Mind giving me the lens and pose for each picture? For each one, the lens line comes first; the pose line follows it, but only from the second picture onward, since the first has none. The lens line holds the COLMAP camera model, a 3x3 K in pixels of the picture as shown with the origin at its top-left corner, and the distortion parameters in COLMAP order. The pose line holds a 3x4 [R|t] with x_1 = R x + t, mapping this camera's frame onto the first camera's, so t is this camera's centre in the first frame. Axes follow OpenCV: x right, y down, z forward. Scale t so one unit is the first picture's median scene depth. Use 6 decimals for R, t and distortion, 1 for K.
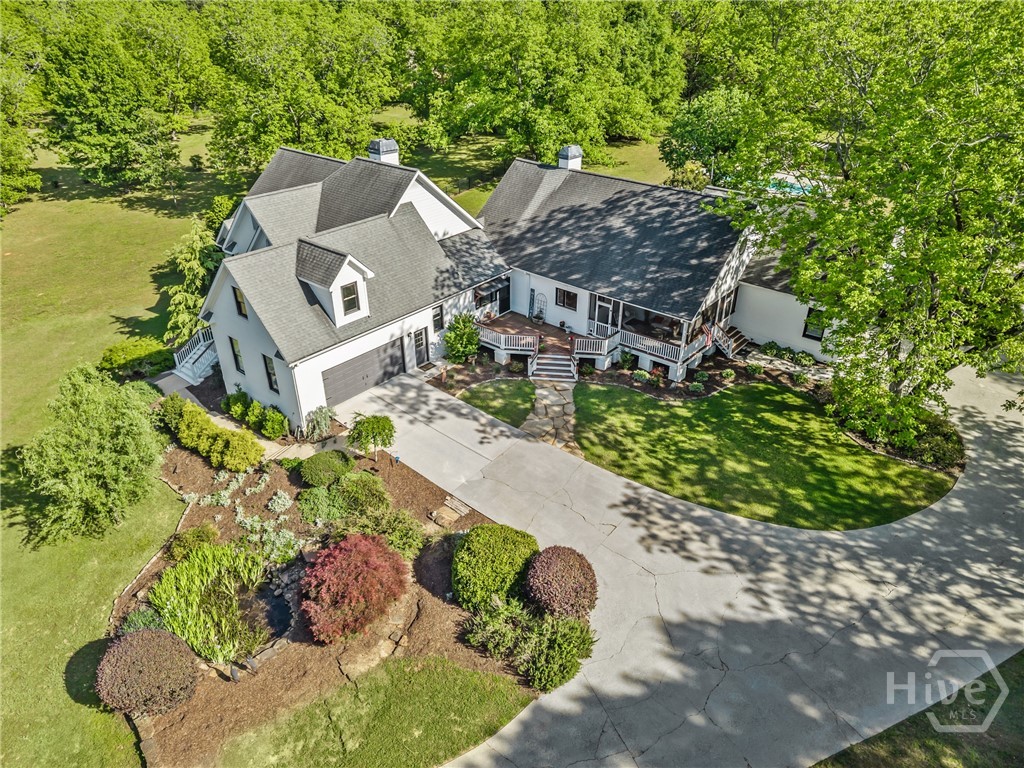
lens RADIAL K [[692.7, 0, 510.3], [0, 692.7, 385.2], [0, 0, 1]] dist [0.003789, 0.000950]
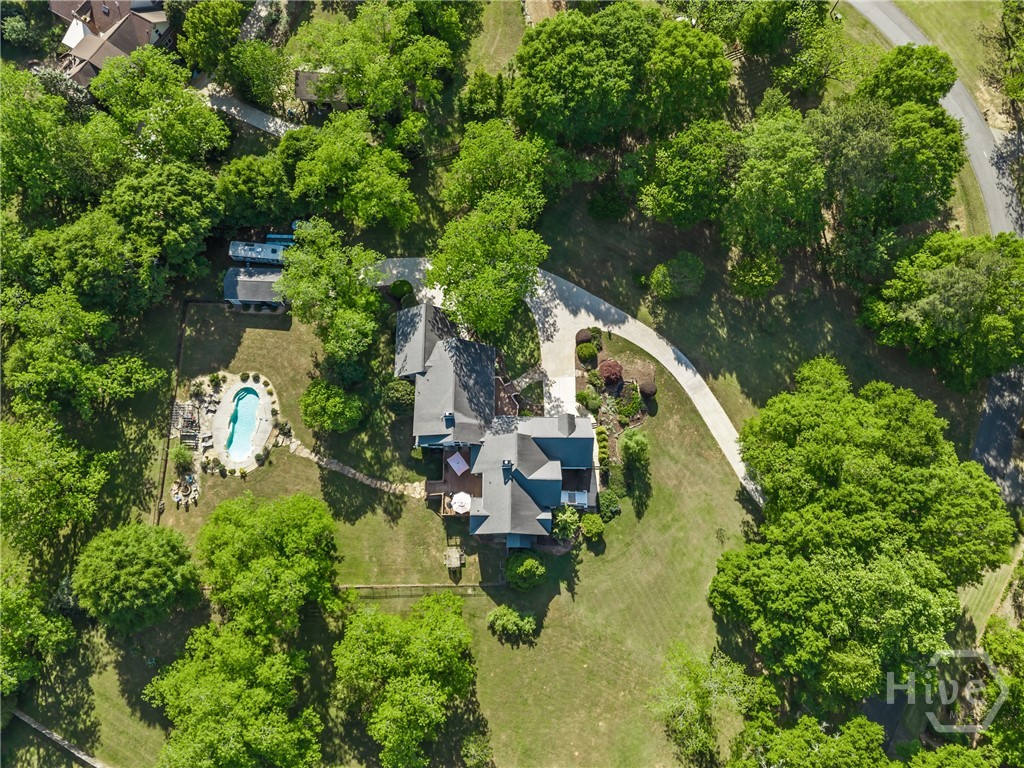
lens RADIAL K [[692.7, 0, 512.9], [0, 692.7, 387.3], [0, 0, 1]] dist [0.003789, 0.000950]
pose [[-0.646100, -0.737375, 0.197060, -0.696469], [0.392930, -0.099998, 0.914115, -3.648384], [-0.654340, 0.668040, 0.354345, -0.114832]]
